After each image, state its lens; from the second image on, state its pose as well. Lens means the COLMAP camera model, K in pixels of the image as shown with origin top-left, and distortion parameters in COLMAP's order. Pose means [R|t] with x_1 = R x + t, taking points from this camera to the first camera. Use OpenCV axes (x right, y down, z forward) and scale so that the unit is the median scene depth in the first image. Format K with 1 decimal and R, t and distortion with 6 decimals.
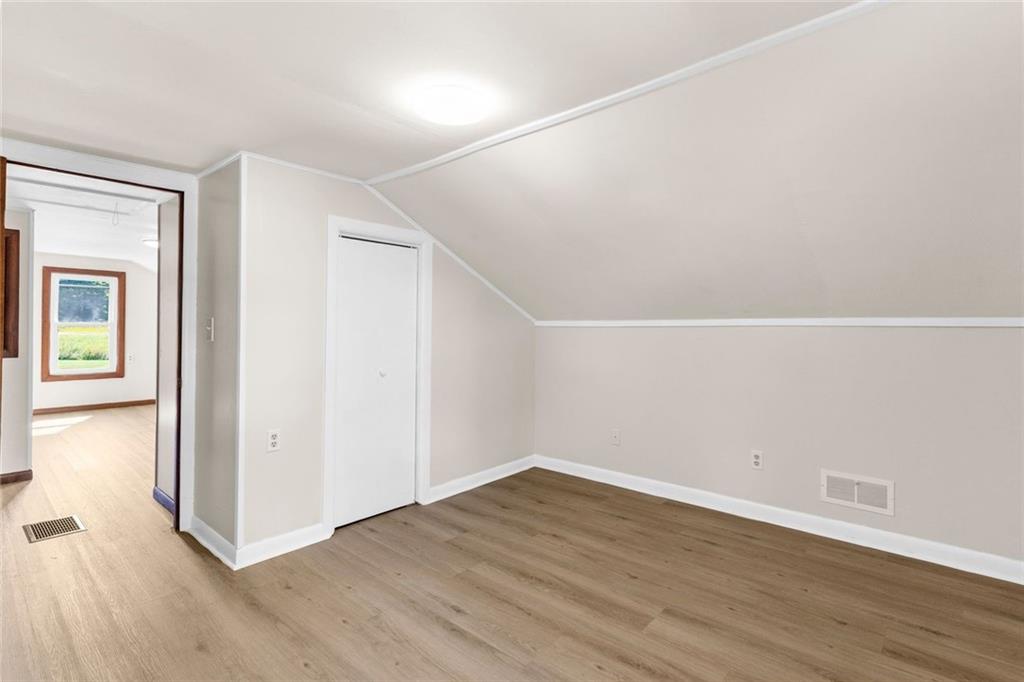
lens RADIAL K [[493.8, 0, 509.5], [0, 493.8, 333.0], [0, 0, 1]] dist [0.003671, 0.000599]
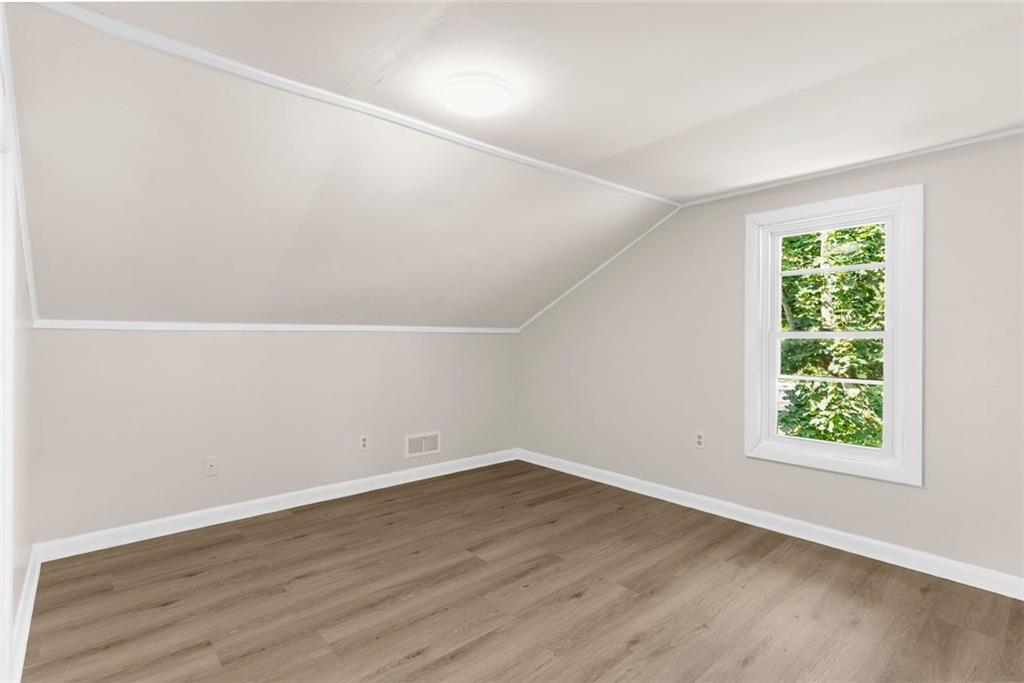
lens RADIAL K [[493.8, 0, 509.6], [0, 493.8, 341.0], [0, 0, 1]] dist [0.003671, 0.000599]
pose [[0.119556, -0.010964, 0.992767, -0.773872], [0.005243, 0.999932, 0.010412, -0.002892], [-0.992814, 0.003960, 0.119605, 0.593215]]
